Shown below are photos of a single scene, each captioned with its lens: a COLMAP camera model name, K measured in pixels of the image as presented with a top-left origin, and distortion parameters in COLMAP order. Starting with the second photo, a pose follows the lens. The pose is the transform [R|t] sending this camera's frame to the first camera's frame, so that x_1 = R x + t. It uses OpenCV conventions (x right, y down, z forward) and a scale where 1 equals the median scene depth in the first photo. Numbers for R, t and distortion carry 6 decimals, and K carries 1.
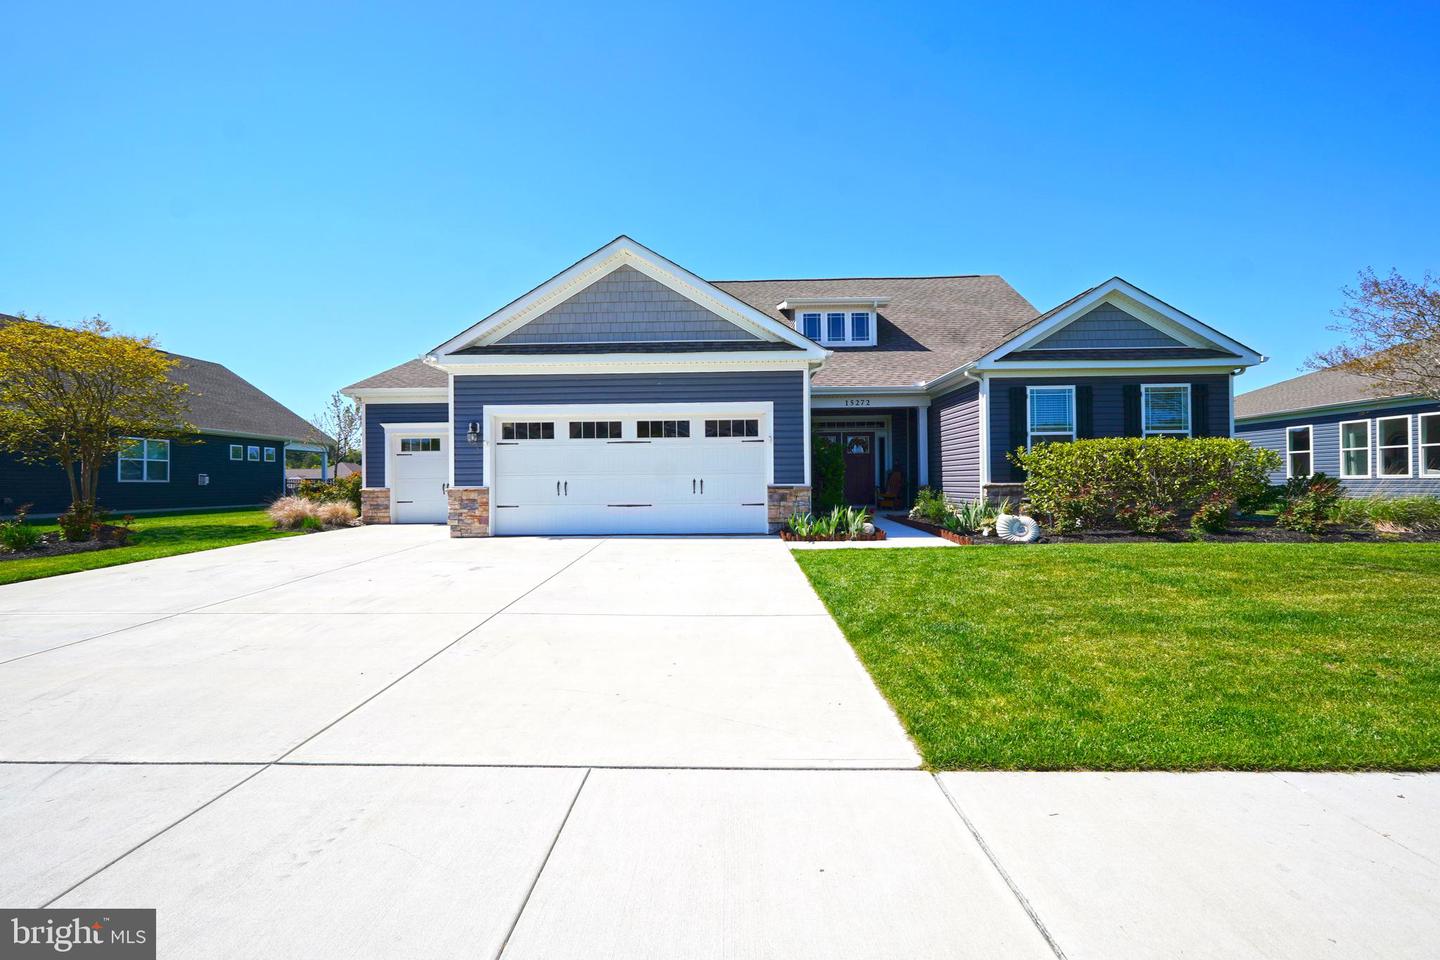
lens RADIAL K [[608.1, 0, 706.8], [0, 608.1, 479.6], [0, 0, 1]] dist [-0.009796, 0.005910]
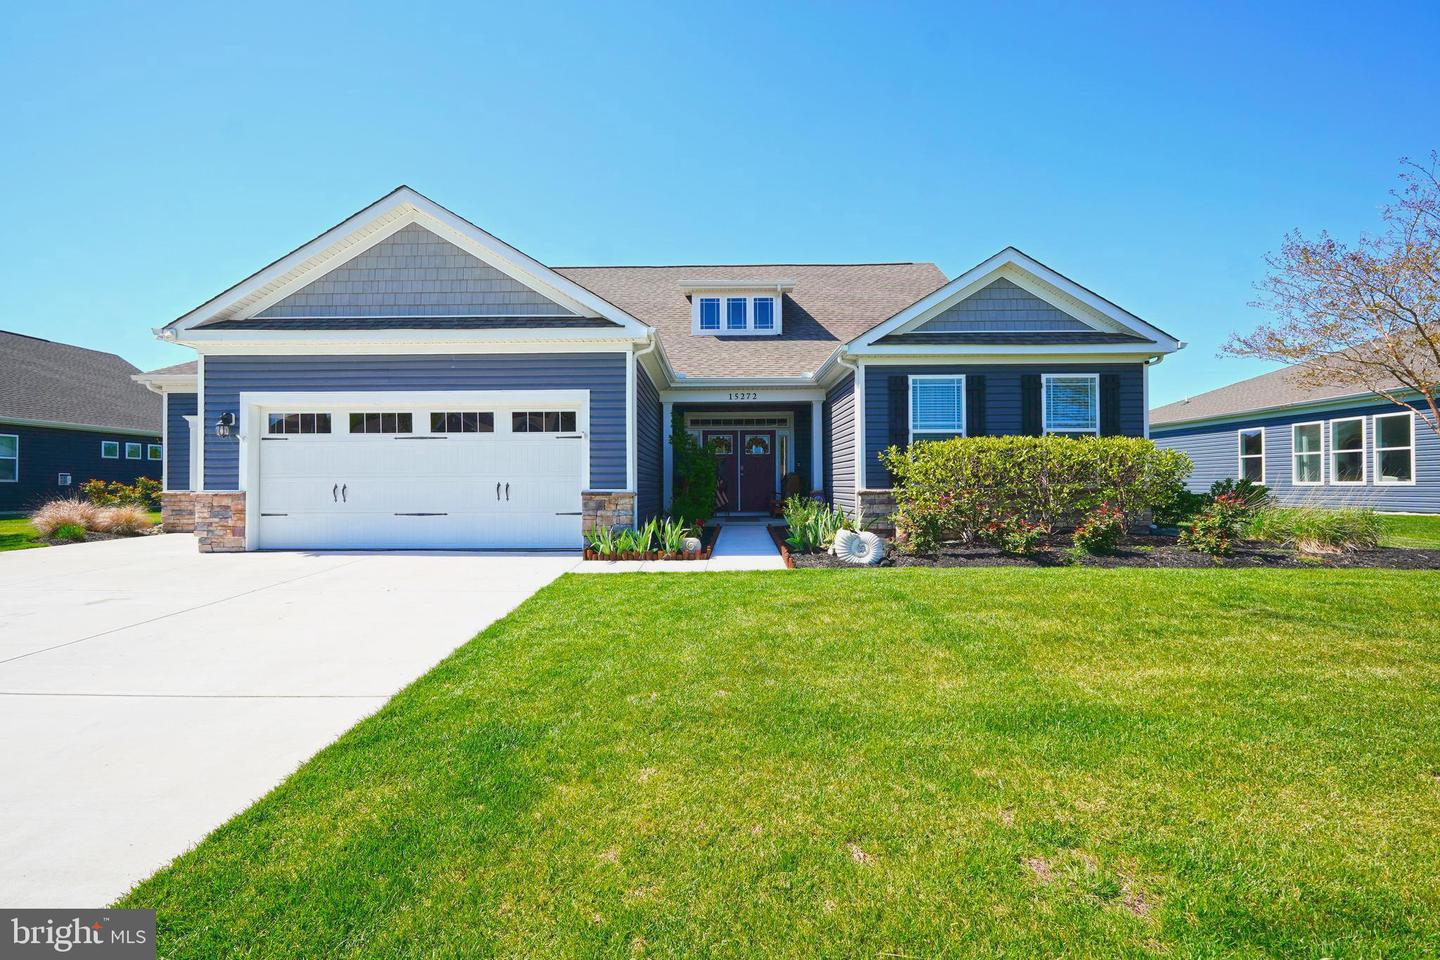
lens RADIAL K [[608.1, 0, 706.8], [0, 608.1, 479.6], [0, 0, 1]] dist [-0.009796, 0.005910]
pose [[0.999854, 0.005669, 0.016150, 0.248550], [-0.005613, 0.999978, -0.003501, -0.003859], [-0.016169, 0.003410, 0.999863, 0.166508]]
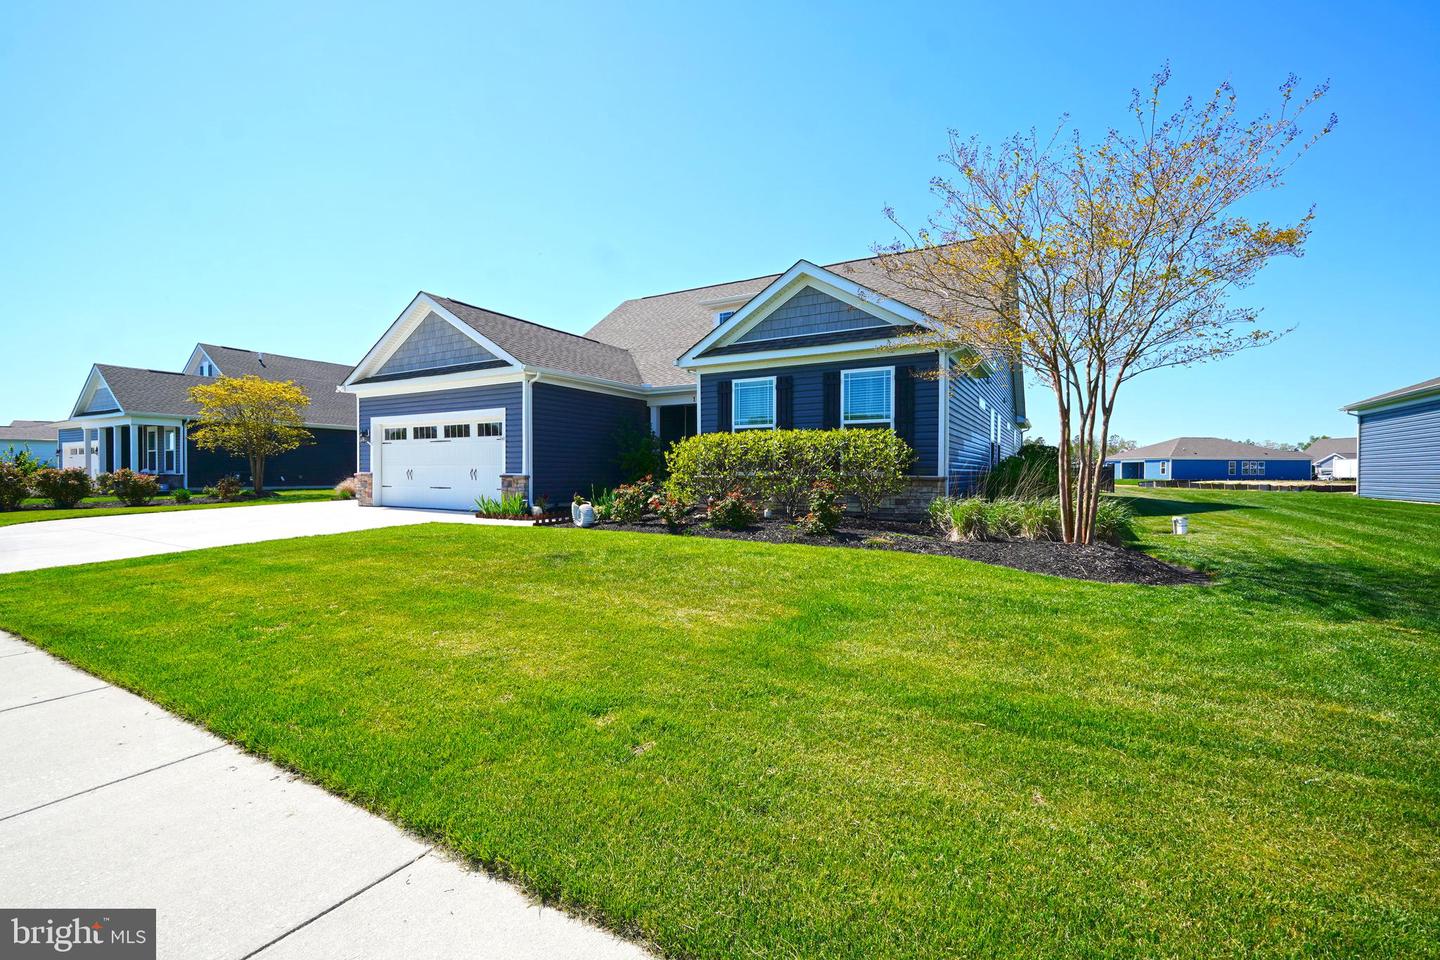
lens RADIAL K [[608.1, 0, 706.8], [0, 608.1, 479.6], [0, 0, 1]] dist [-0.009796, 0.005910]
pose [[0.874924, 0.018467, -0.483908, 1.052359], [-0.010140, 0.999752, 0.019819, -0.008649], [0.484155, -0.012434, 0.874894, 0.099125]]
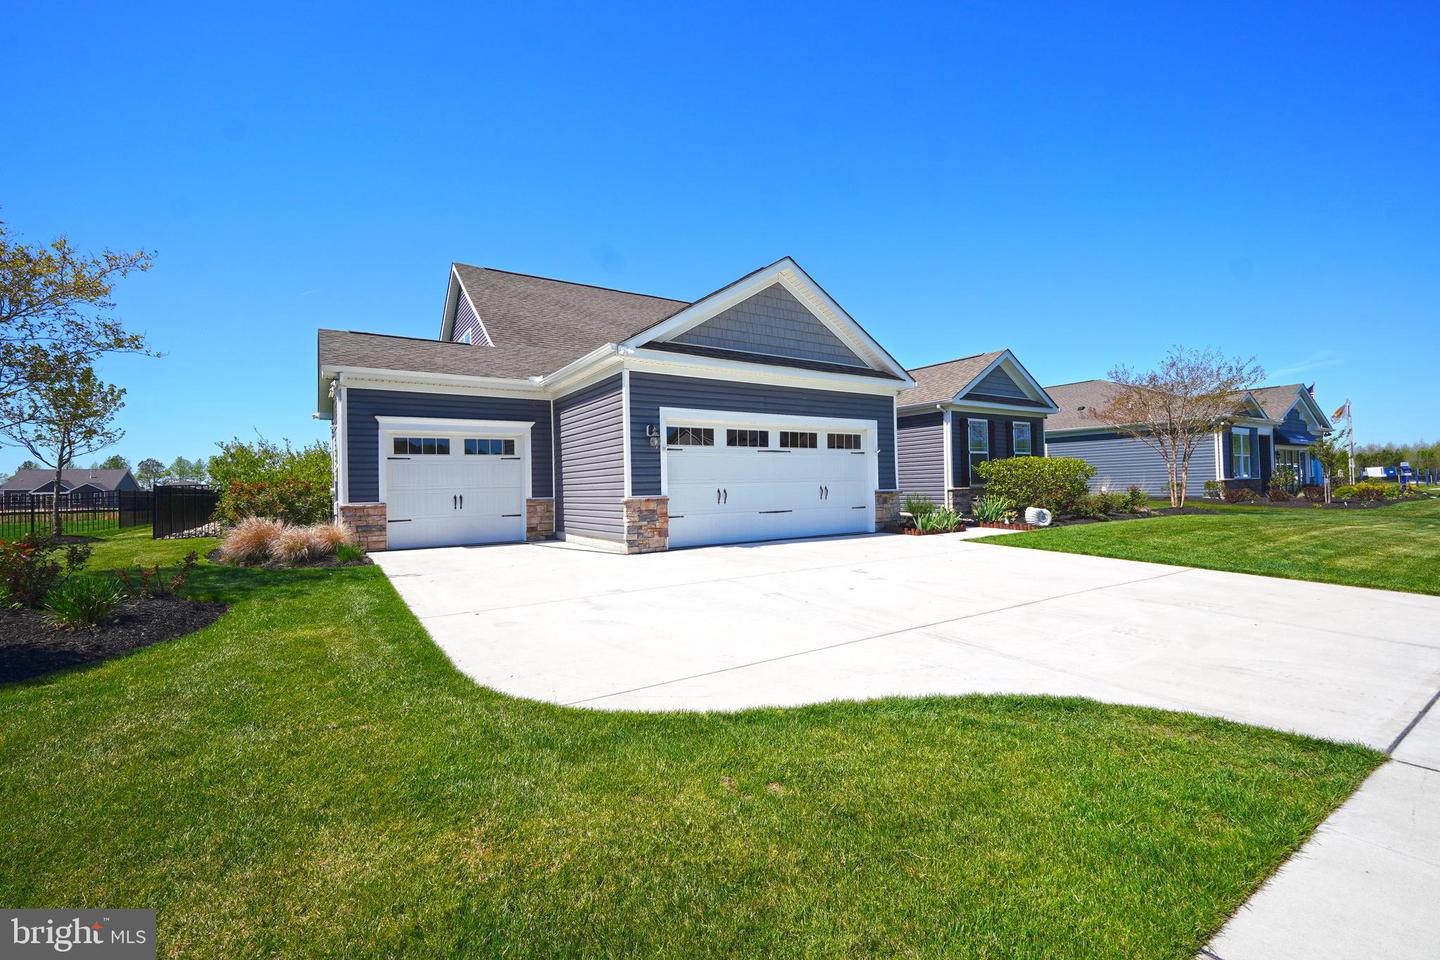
lens RADIAL K [[608.1, 0, 706.8], [0, 608.1, 479.6], [0, 0, 1]] dist [-0.009796, 0.005910]
pose [[0.823265, -0.000707, 0.567657, -0.817310], [0.011587, 0.999812, -0.015561, 0.002268], [-0.567539, 0.019388, 0.823118, 0.205702]]
